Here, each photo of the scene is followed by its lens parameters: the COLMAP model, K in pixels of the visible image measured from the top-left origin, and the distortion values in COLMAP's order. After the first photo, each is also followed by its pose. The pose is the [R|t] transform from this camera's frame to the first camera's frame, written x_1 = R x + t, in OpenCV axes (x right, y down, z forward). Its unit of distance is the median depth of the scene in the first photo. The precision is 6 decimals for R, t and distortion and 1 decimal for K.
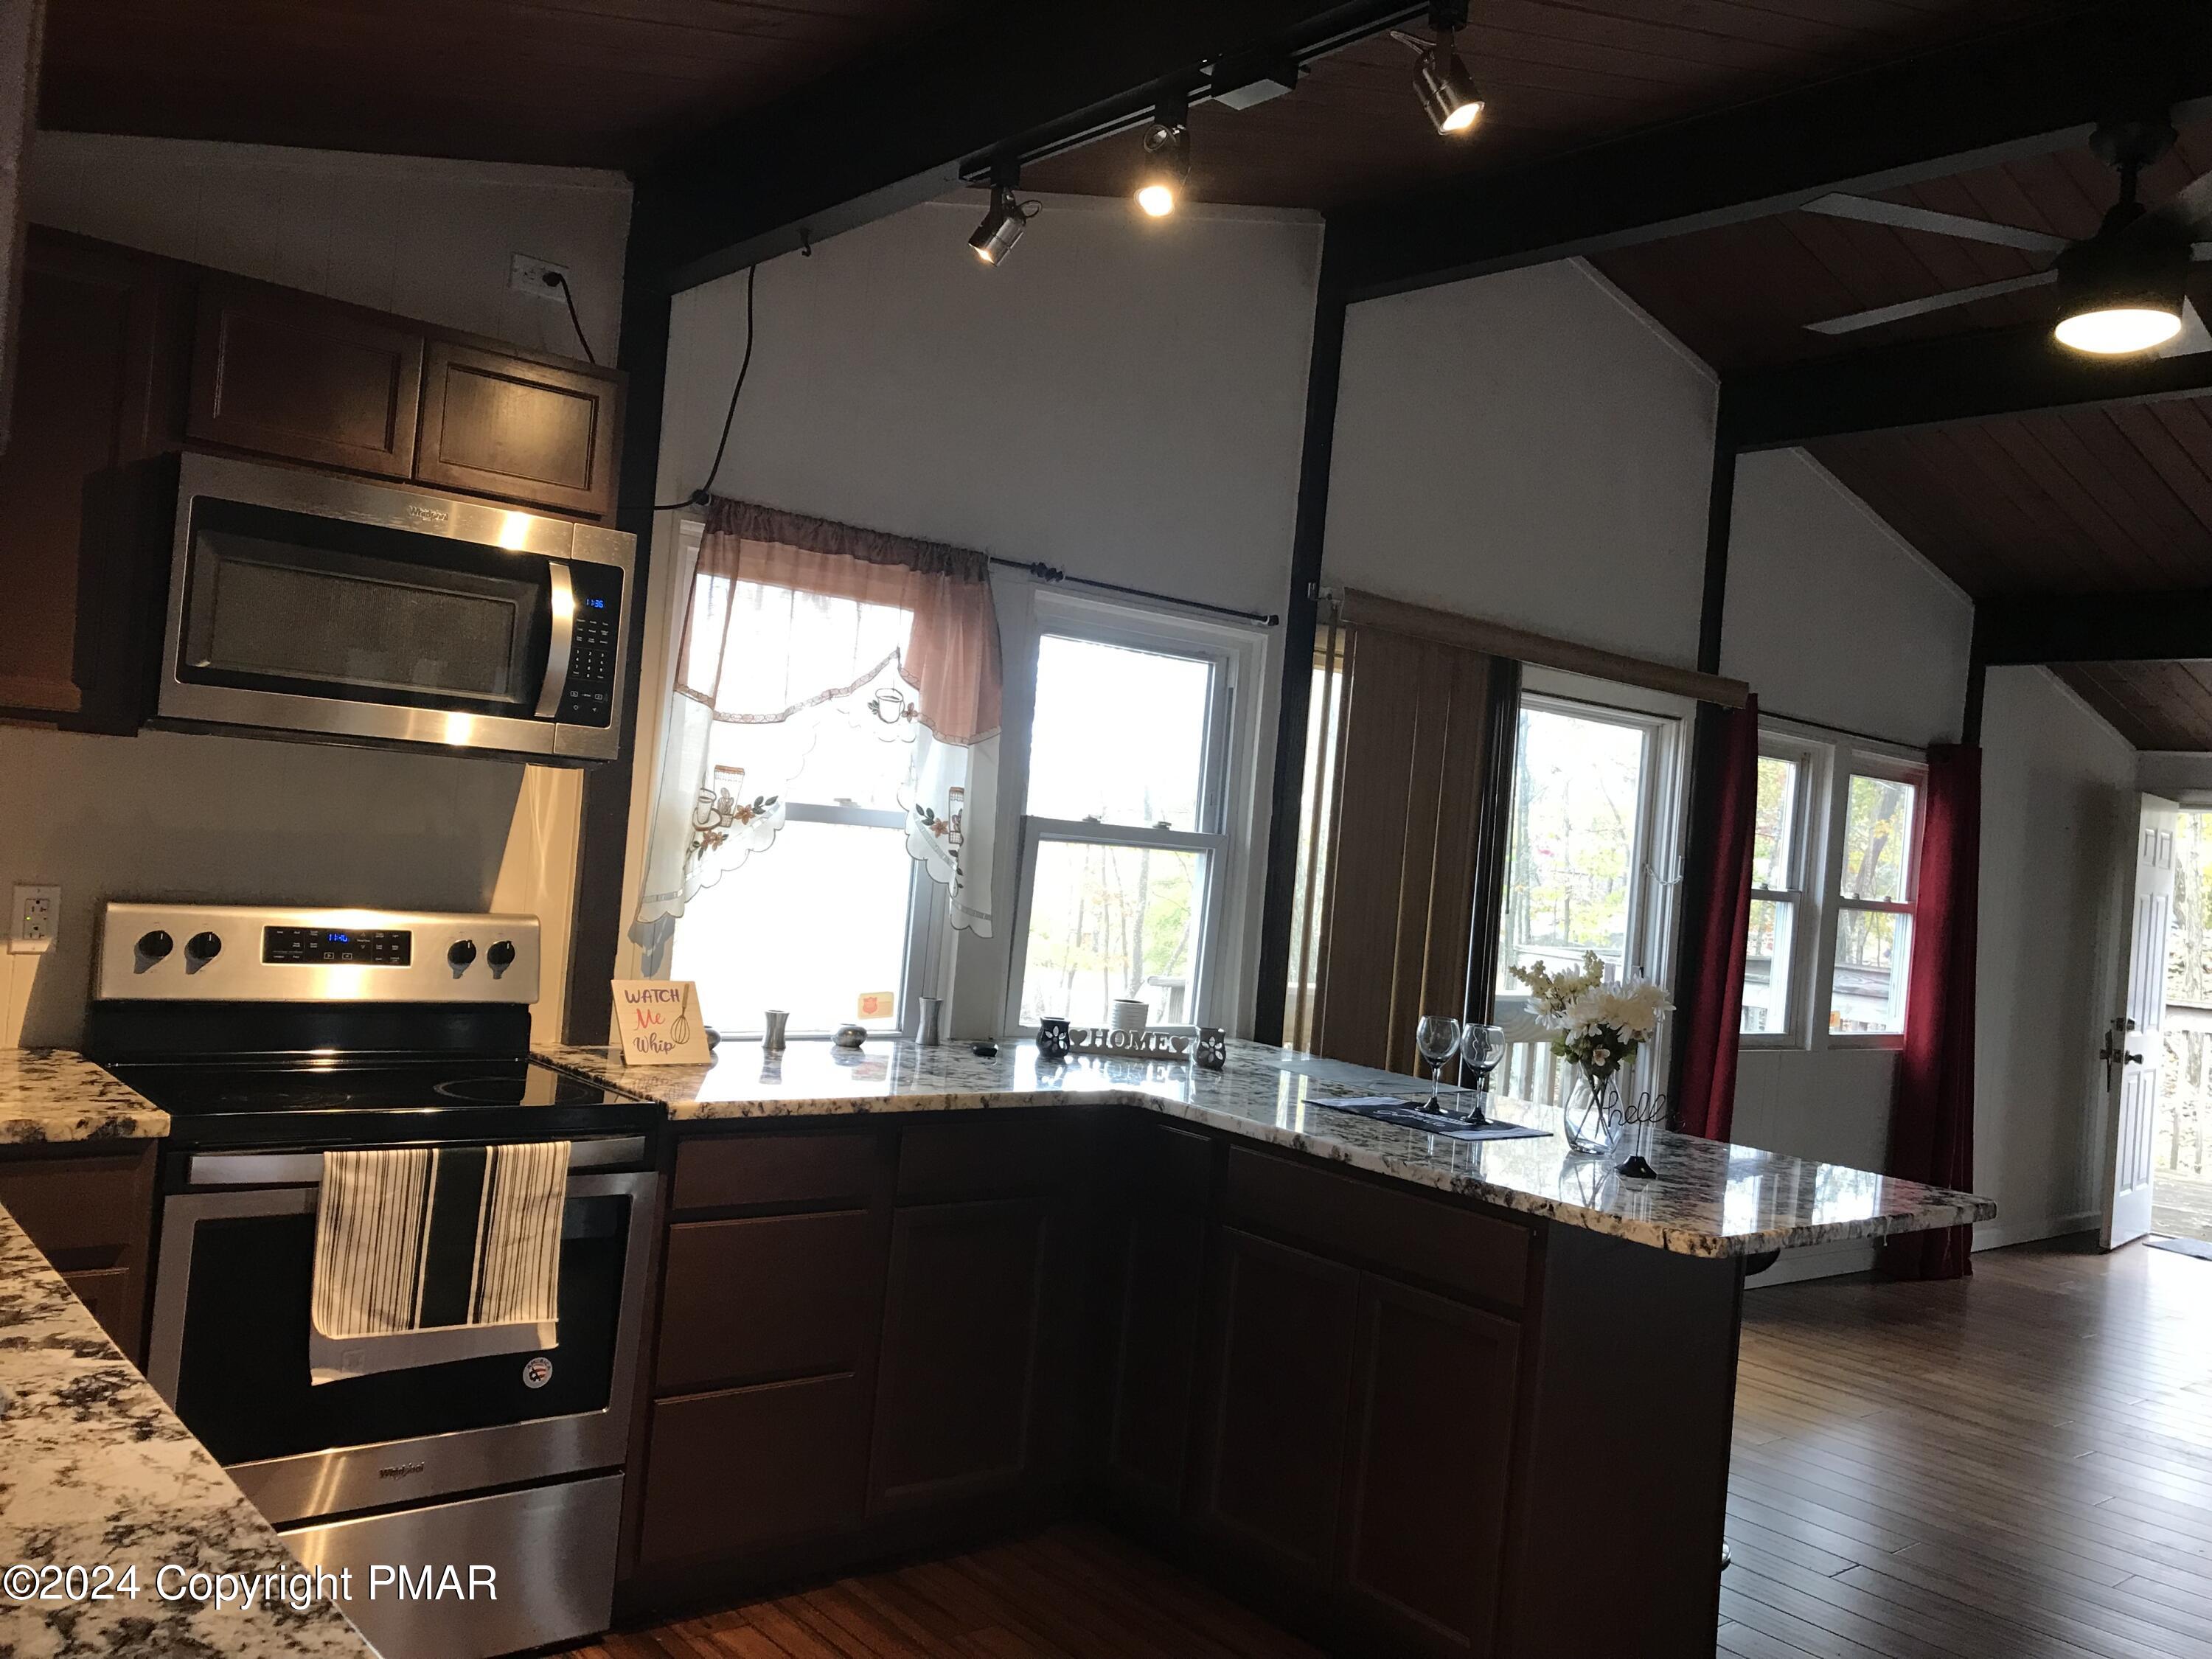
lens RADIAL K [[1822.5, 0, 1106.4], [0, 1822.5, 830.9], [0, 0, 1]] dist [0.031778, -0.008843]
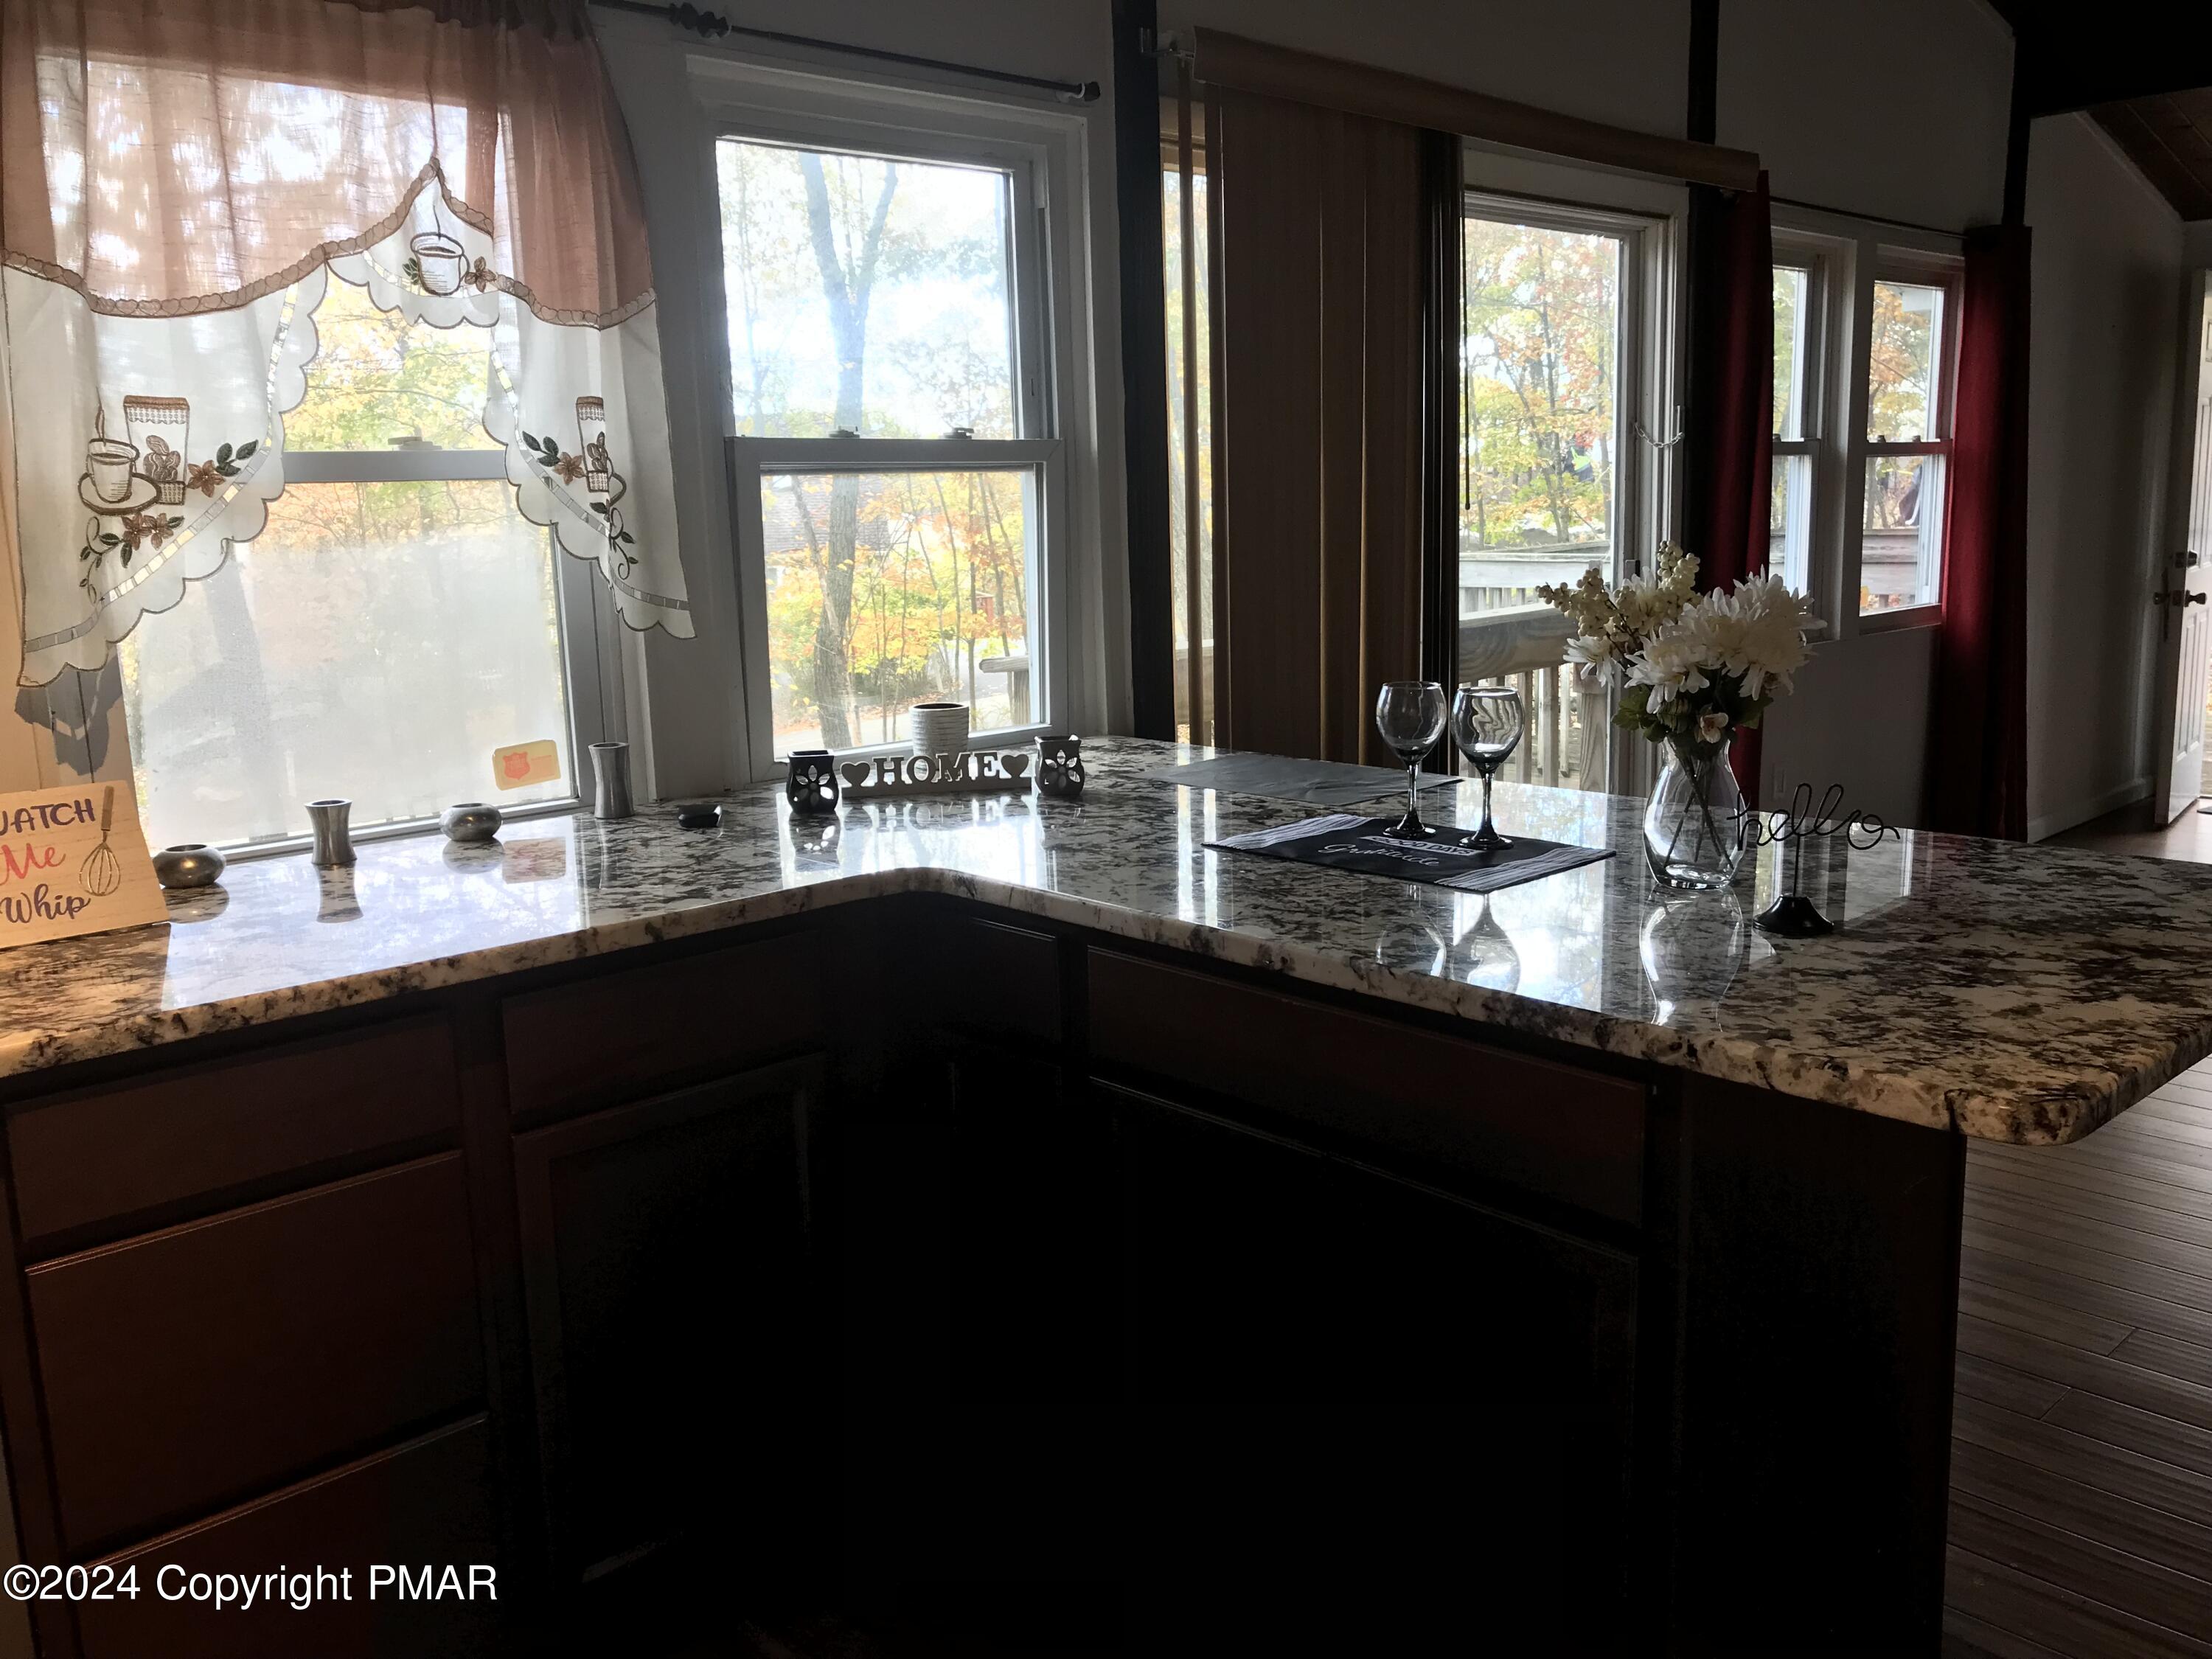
lens RADIAL K [[1805.4, 0, 1117.0], [0, 1805.4, 818.9], [0, 0, 1]] dist [0.090190, -0.134307]
pose [[0.991531, -0.124361, 0.037429, 0.050269], [0.115481, 0.976114, 0.184026, 0.021034], [-0.059420, -0.178146, 0.982208, 0.358800]]
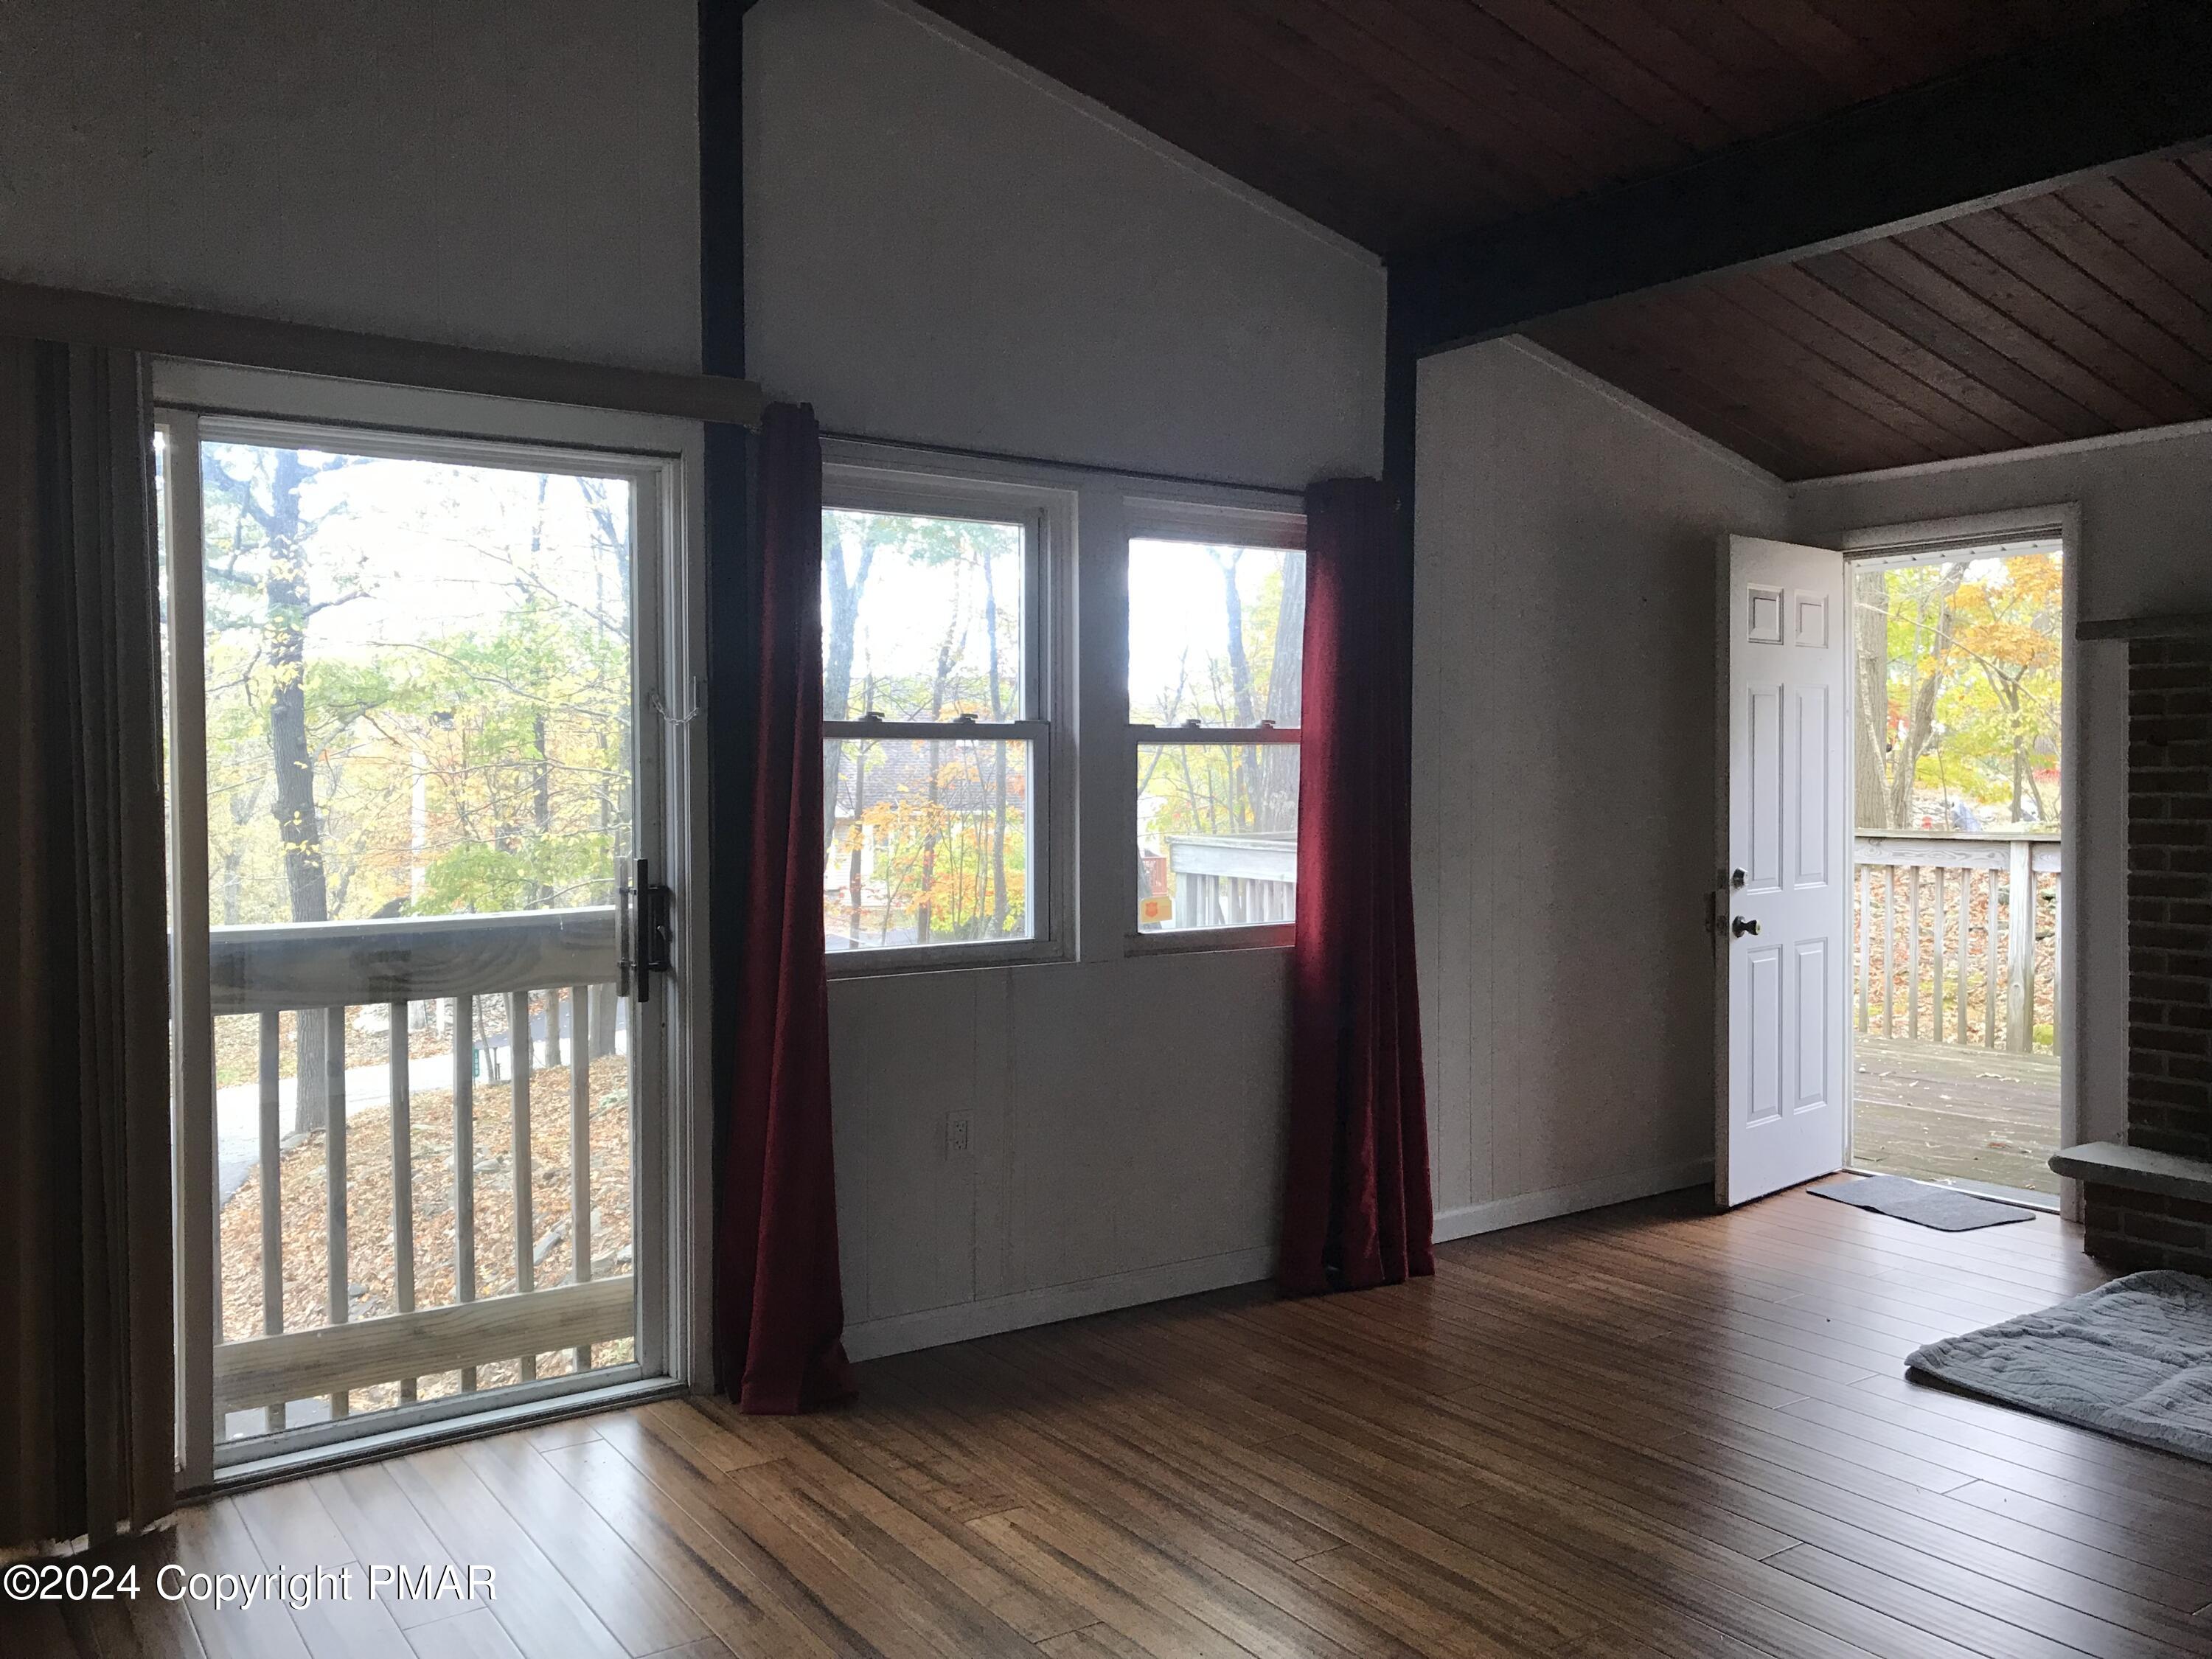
lens RADIAL K [[1805.4, 0, 1117.0], [0, 1805.4, 818.9], [0, 0, 1]] dist [0.090190, -0.134307]
pose [[0.991851, -0.078943, -0.099993, 0.750093], [0.083127, 0.995800, 0.038382, 0.072562], [0.096543, -0.046382, 0.994248, 0.581676]]
